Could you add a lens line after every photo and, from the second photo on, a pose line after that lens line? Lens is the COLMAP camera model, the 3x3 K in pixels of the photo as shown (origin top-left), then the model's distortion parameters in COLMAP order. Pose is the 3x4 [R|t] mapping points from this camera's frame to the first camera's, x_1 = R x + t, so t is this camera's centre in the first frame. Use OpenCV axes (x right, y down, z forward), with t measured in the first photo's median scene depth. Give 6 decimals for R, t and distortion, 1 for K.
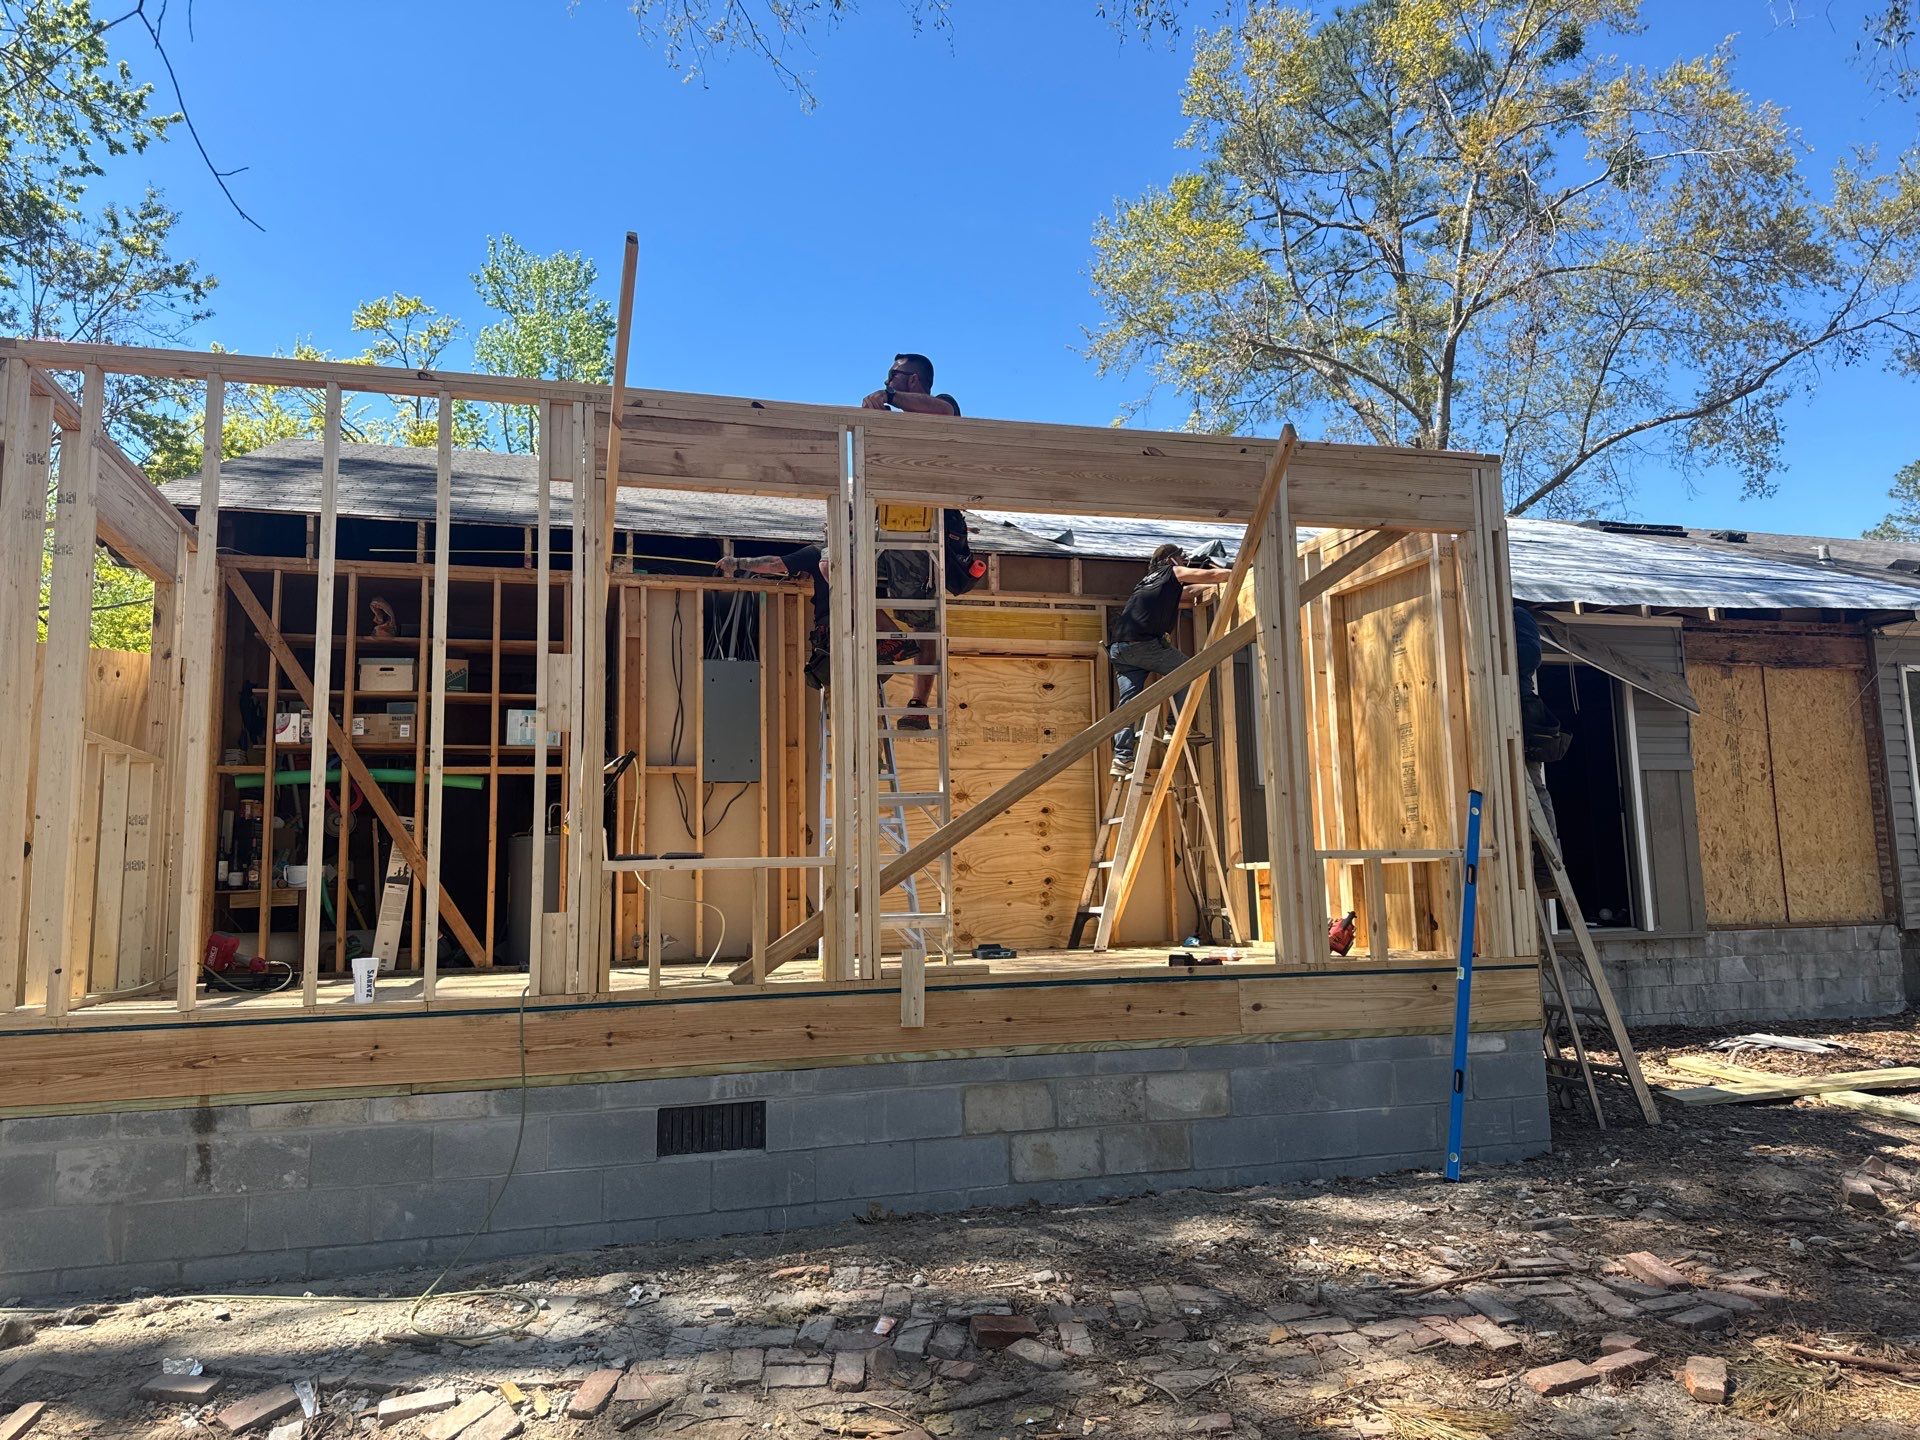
lens RADIAL K [[1356.3, 0, 960.0], [0, 1356.3, 720.0], [0, 0, 1]] dist [-0.039138, 0.045039]
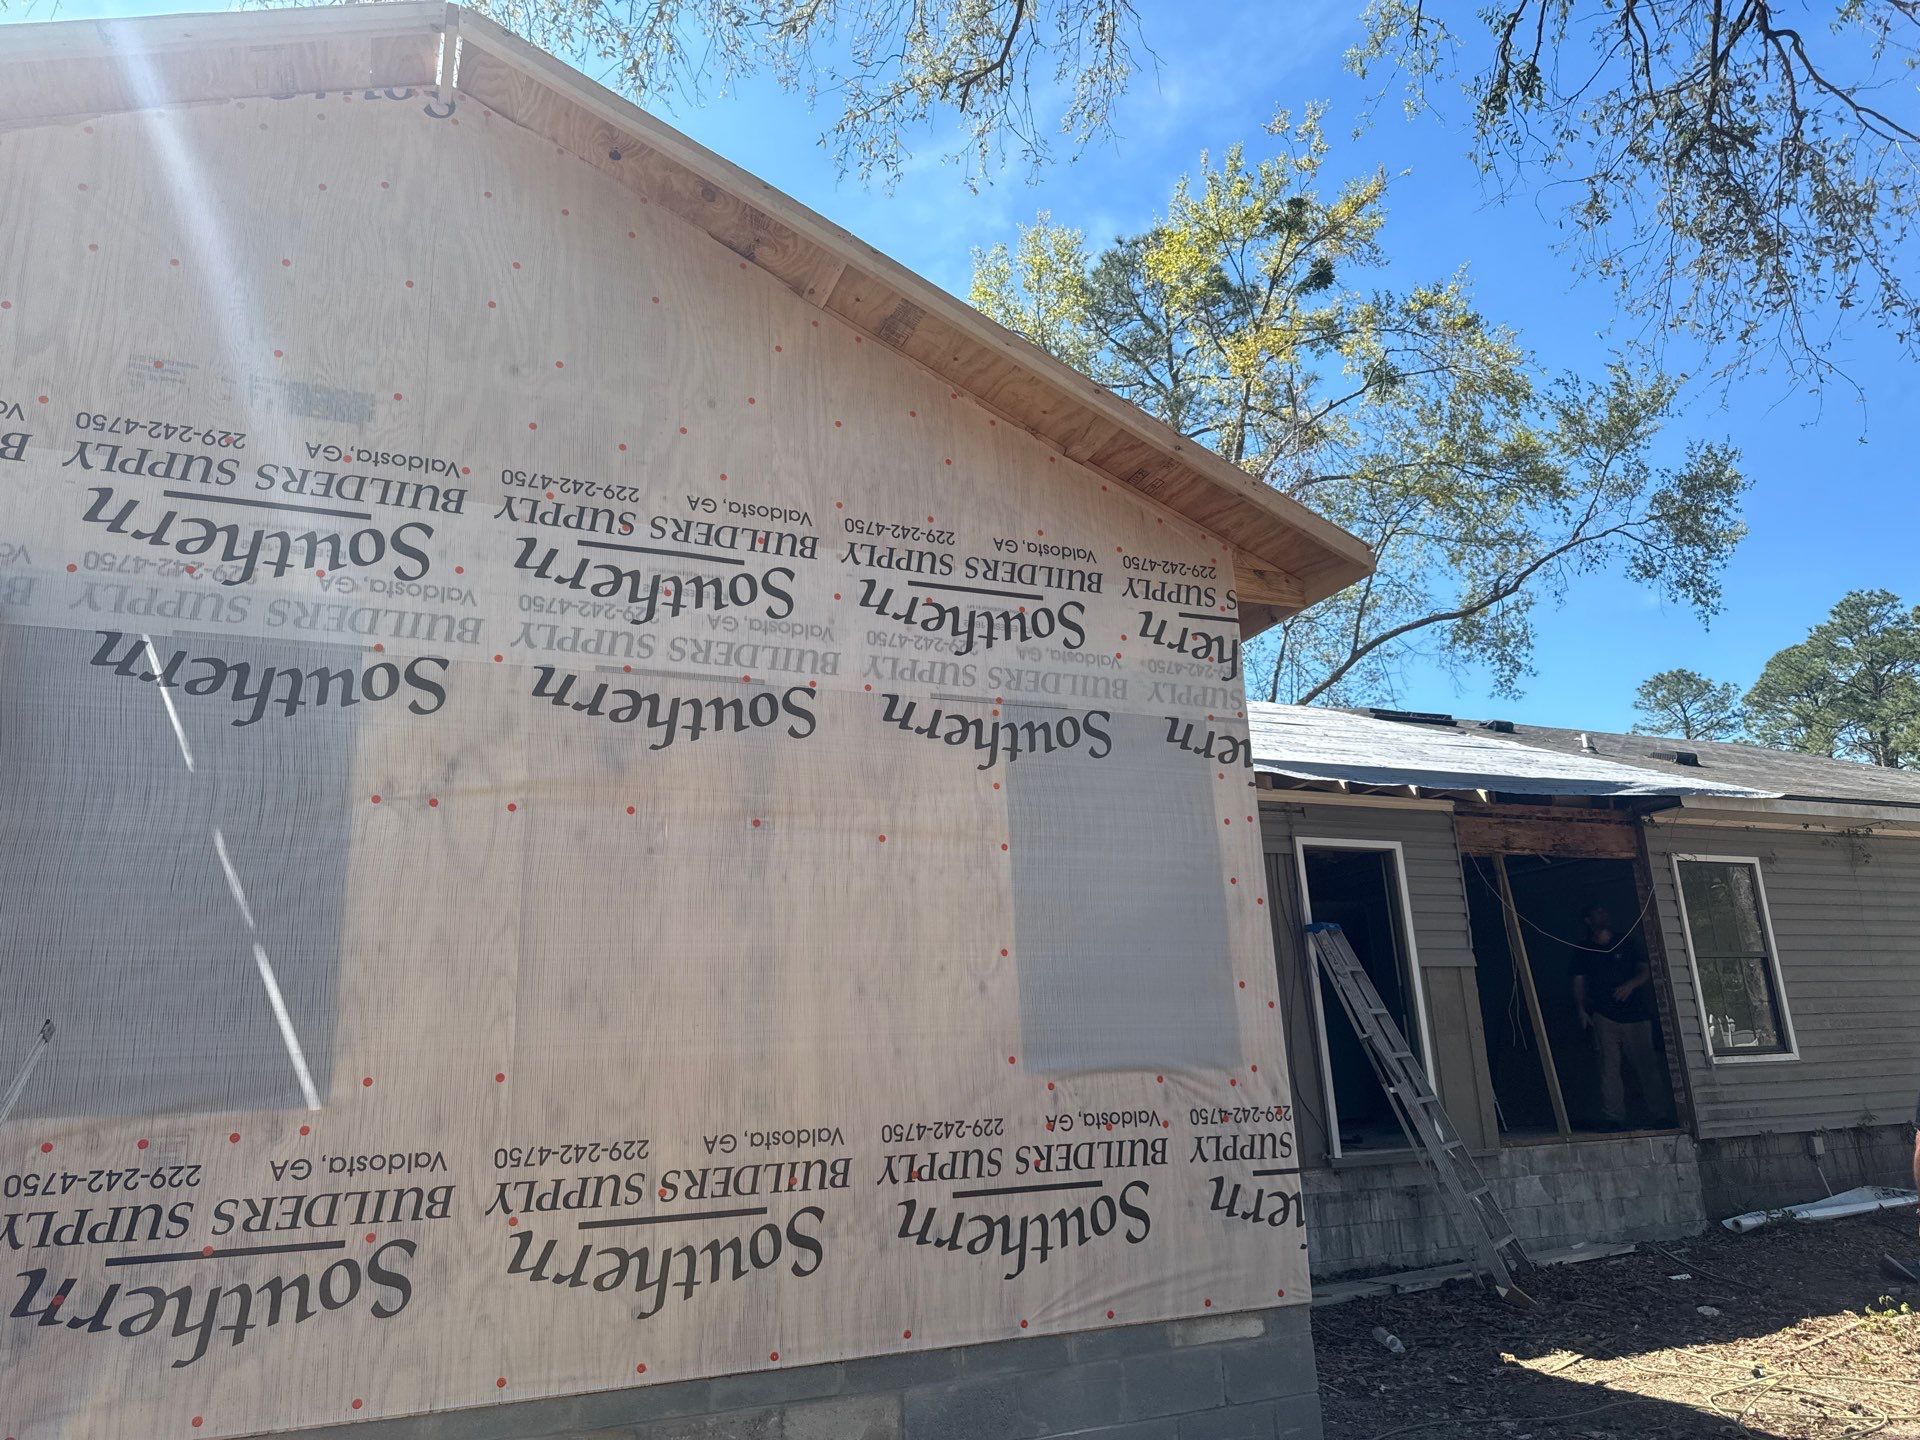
lens RADIAL K [[1335.2, 0, 960.0], [0, 1335.2, 720.0], [0, 0, 1]] dist [-0.008874, -0.004481]
pose [[0.991269, 0.013249, 0.131185, 0.070578], [0.006267, 0.989079, -0.147252, 0.001524], [-0.131703, 0.146788, 0.980361, 0.121693]]
